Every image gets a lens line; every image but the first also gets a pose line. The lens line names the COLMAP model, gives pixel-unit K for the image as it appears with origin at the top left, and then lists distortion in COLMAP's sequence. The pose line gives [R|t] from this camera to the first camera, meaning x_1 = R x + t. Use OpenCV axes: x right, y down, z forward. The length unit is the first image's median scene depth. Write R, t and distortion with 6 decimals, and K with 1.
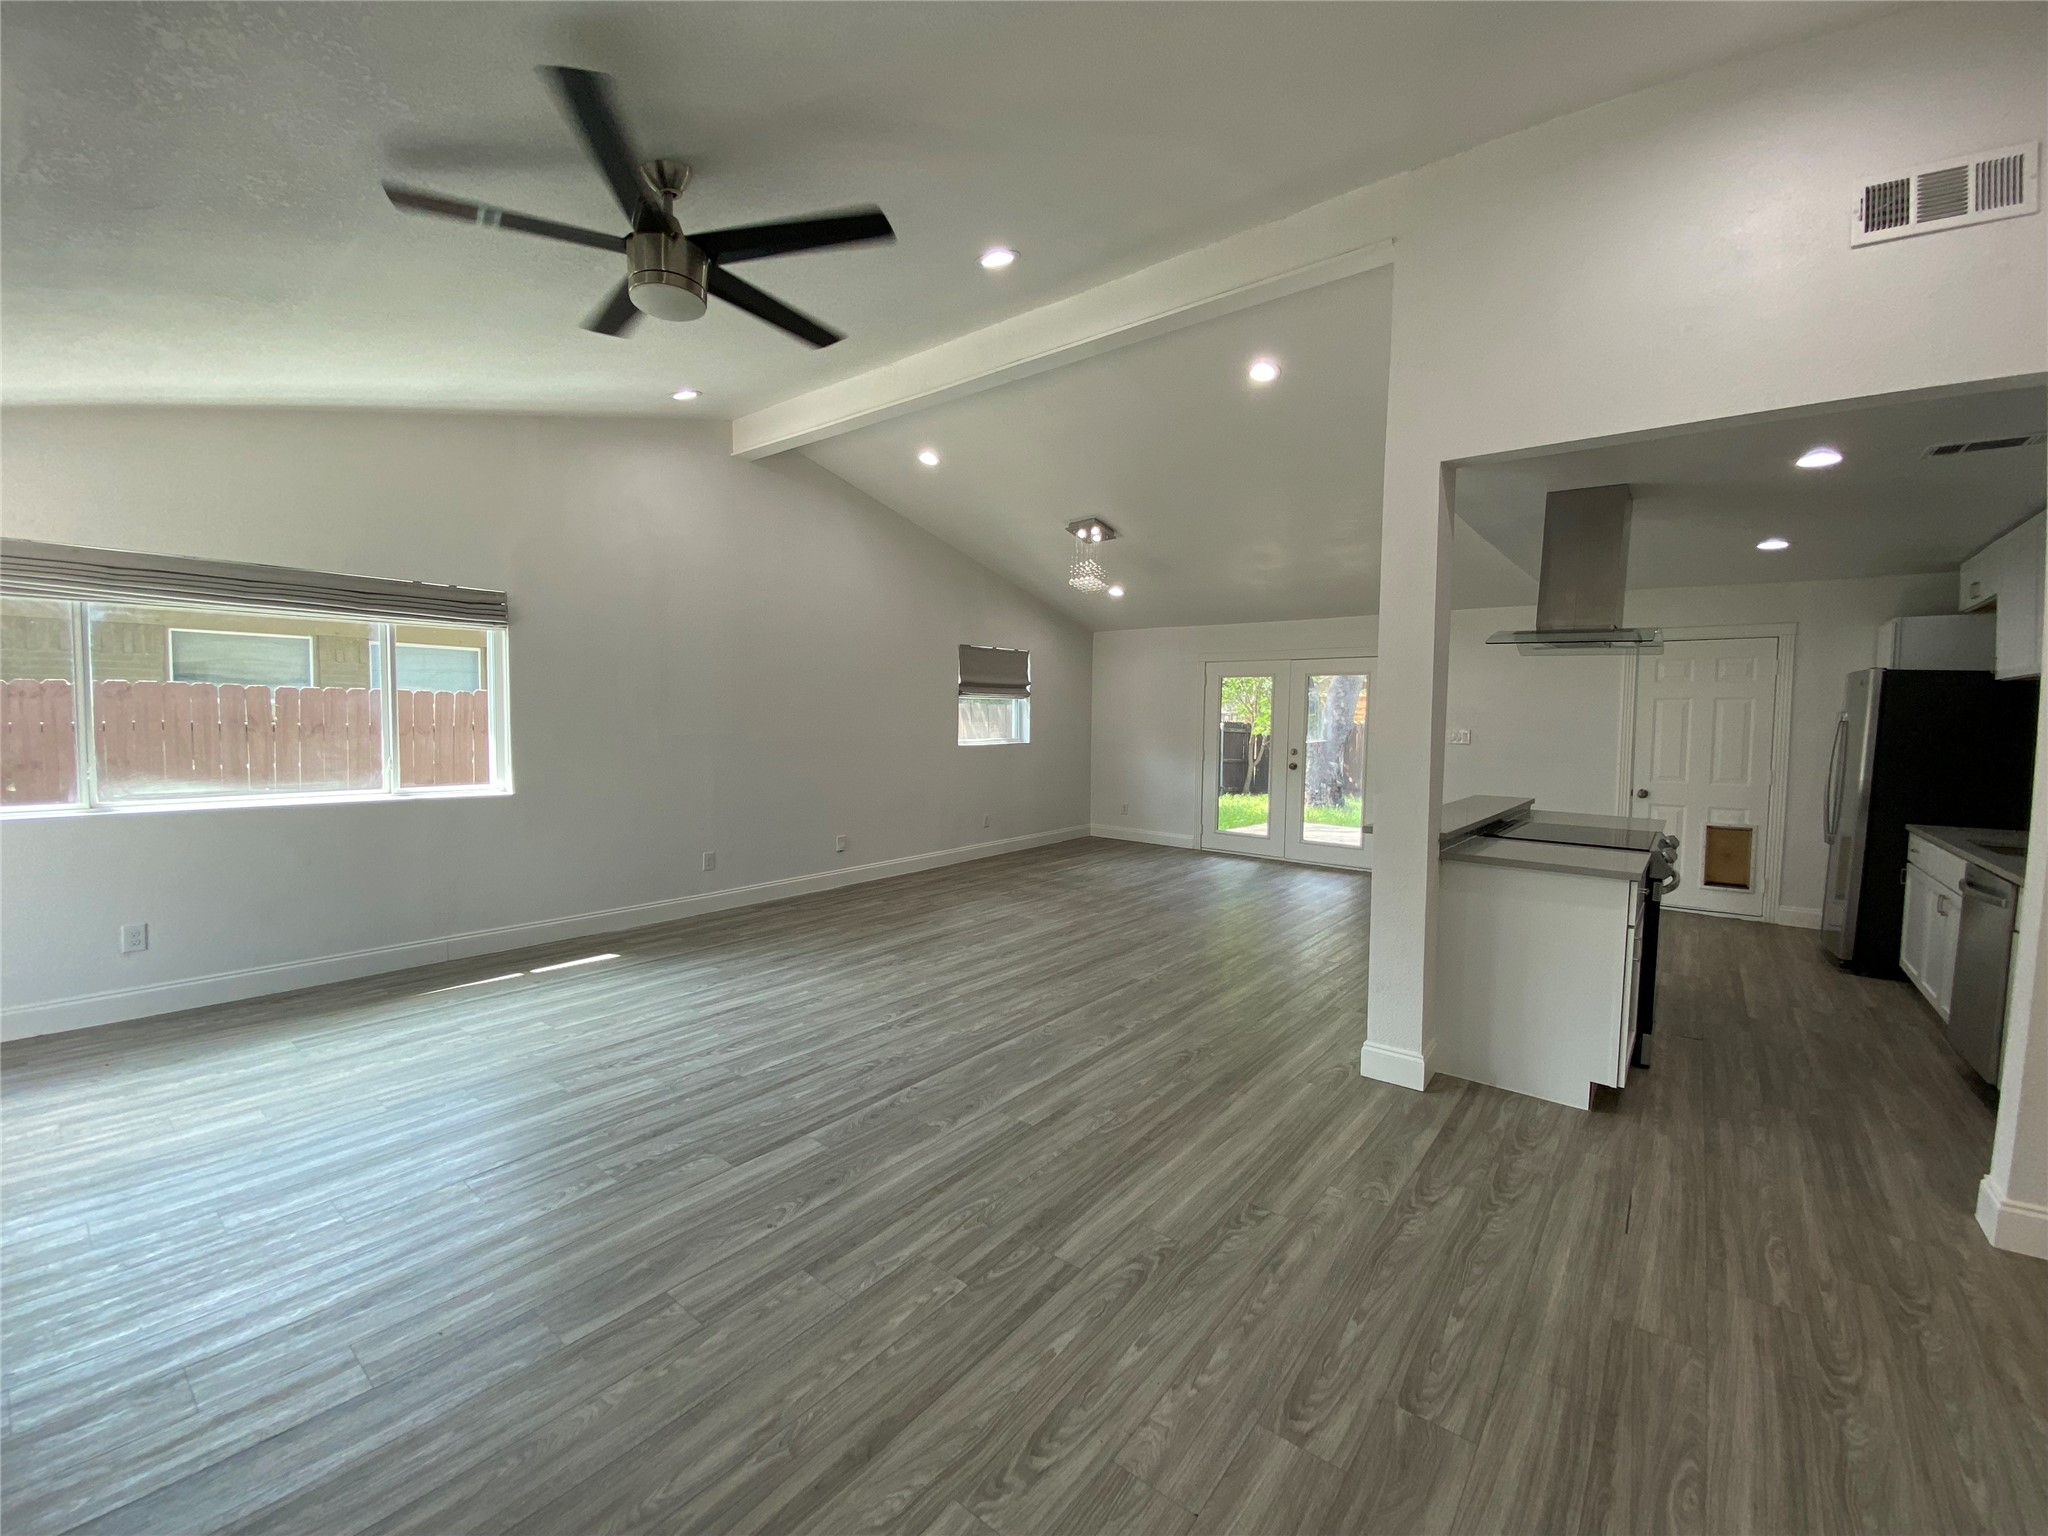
lens RADIAL K [[835.7, 0, 1019.5], [0, 835.7, 763.4], [0, 0, 1]] dist [0.048421, -0.029345]
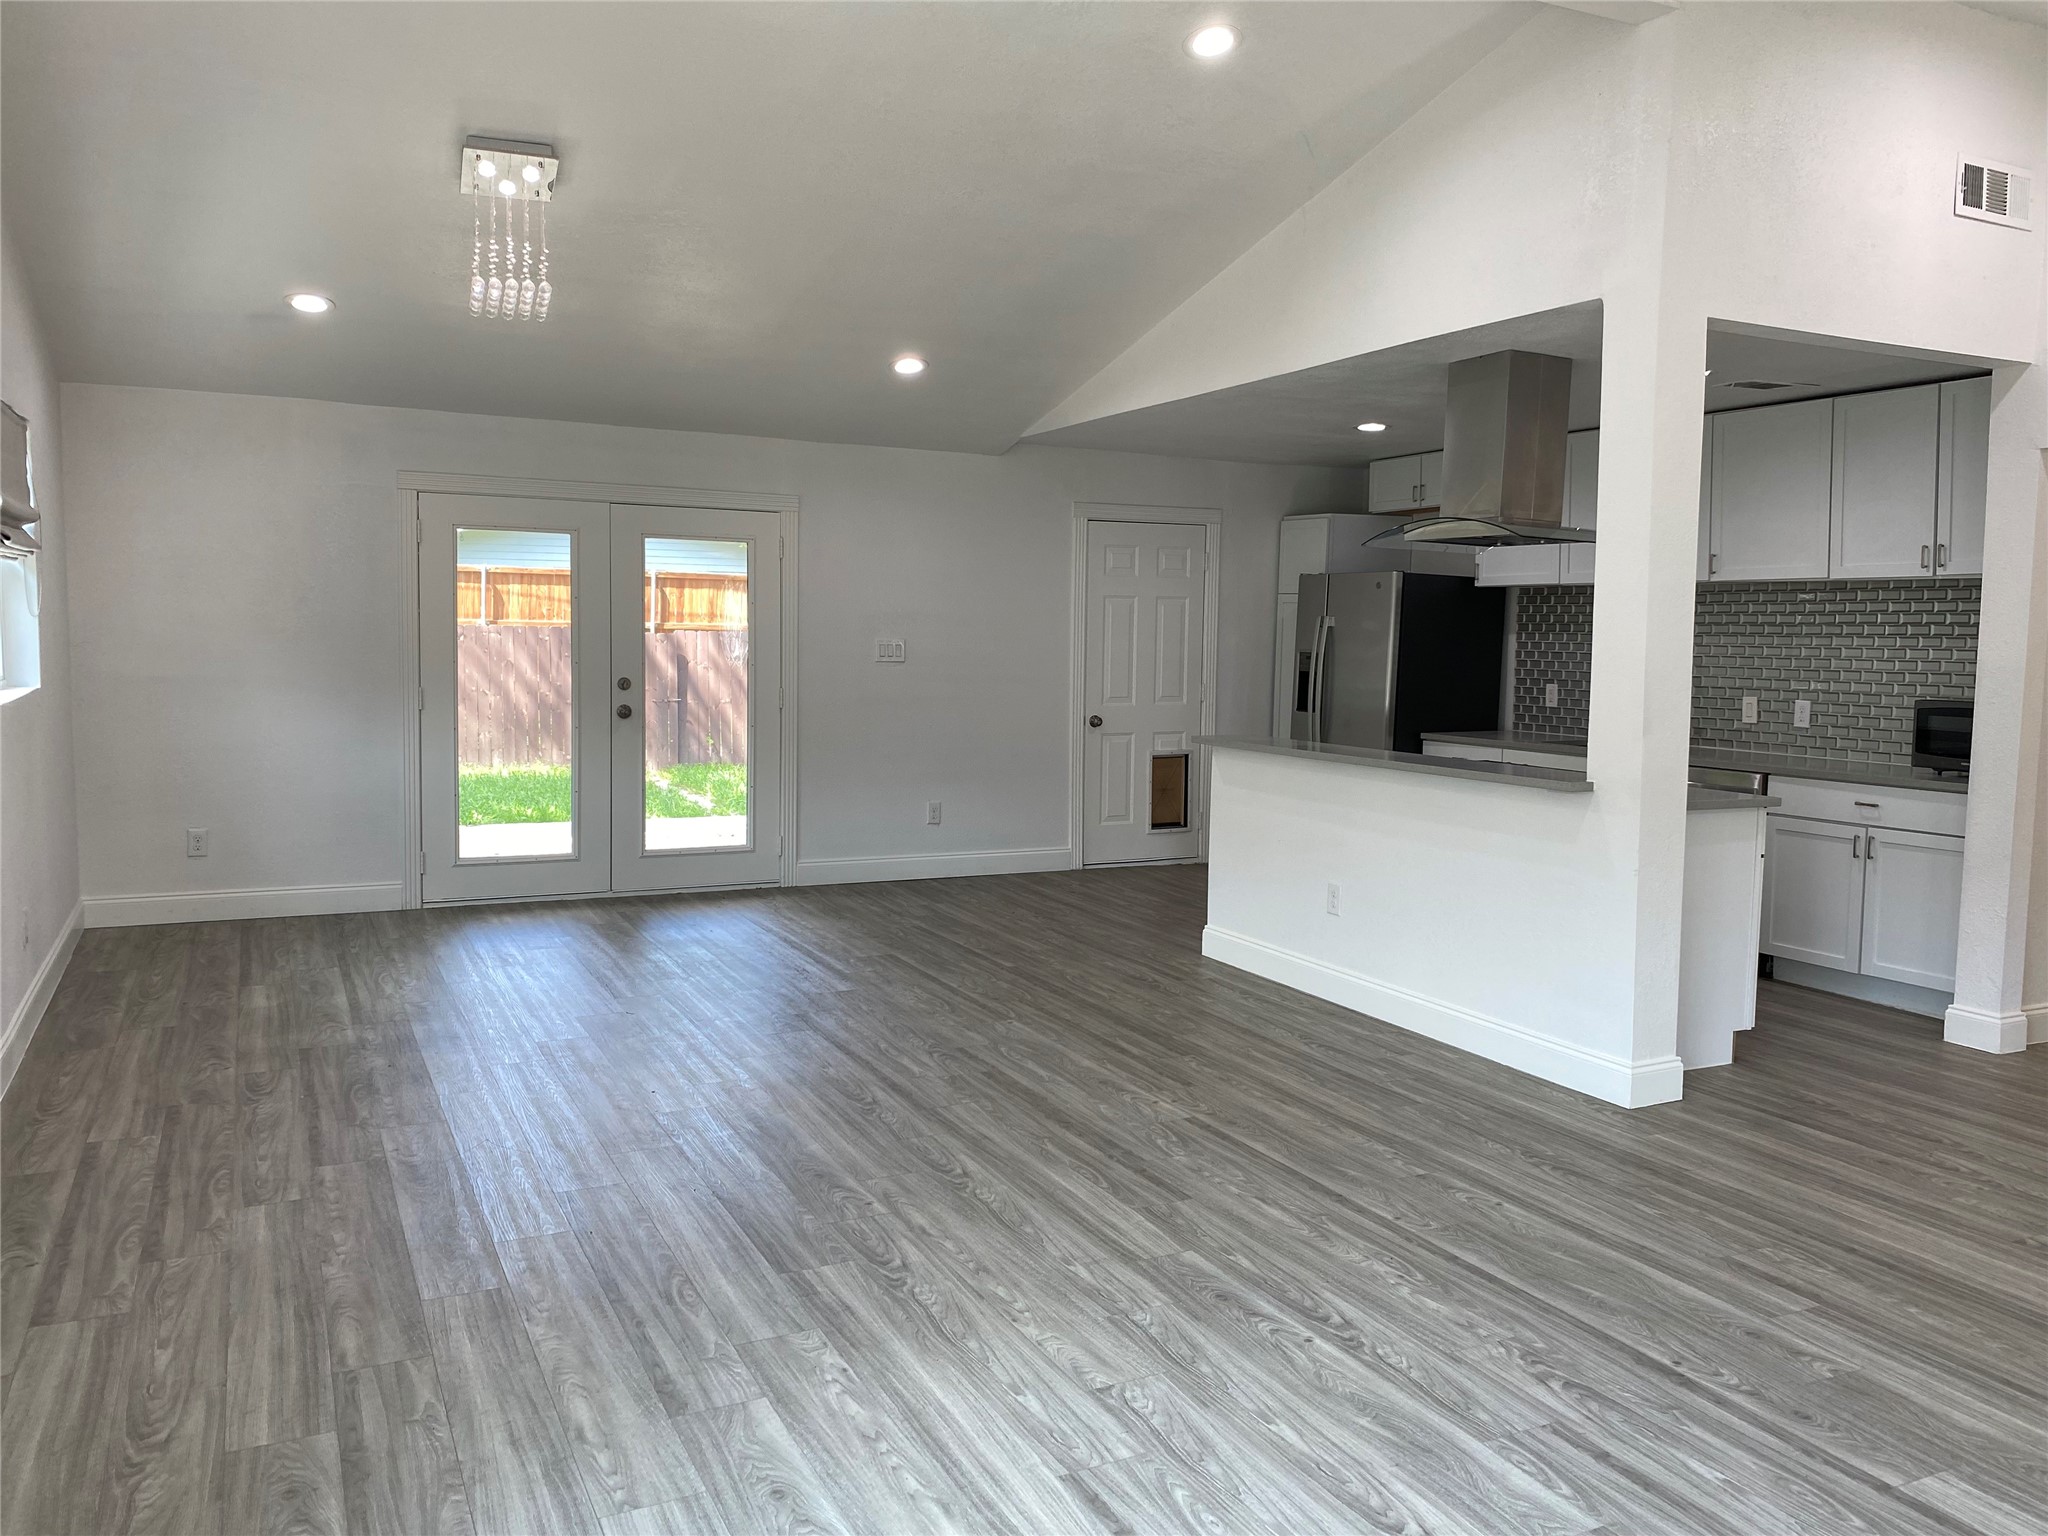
lens RADIAL K [[1581.9, 0, 1024.0], [0, 1581.9, 768.0], [0, 0, 1]] dist [-0.000288, 0.002002]
pose [[0.416659, -0.089382, 0.904658, -0.872168], [0.040583, 0.995991, 0.079714, -0.057538], [-0.908157, 0.003500, 0.418616, 0.727583]]
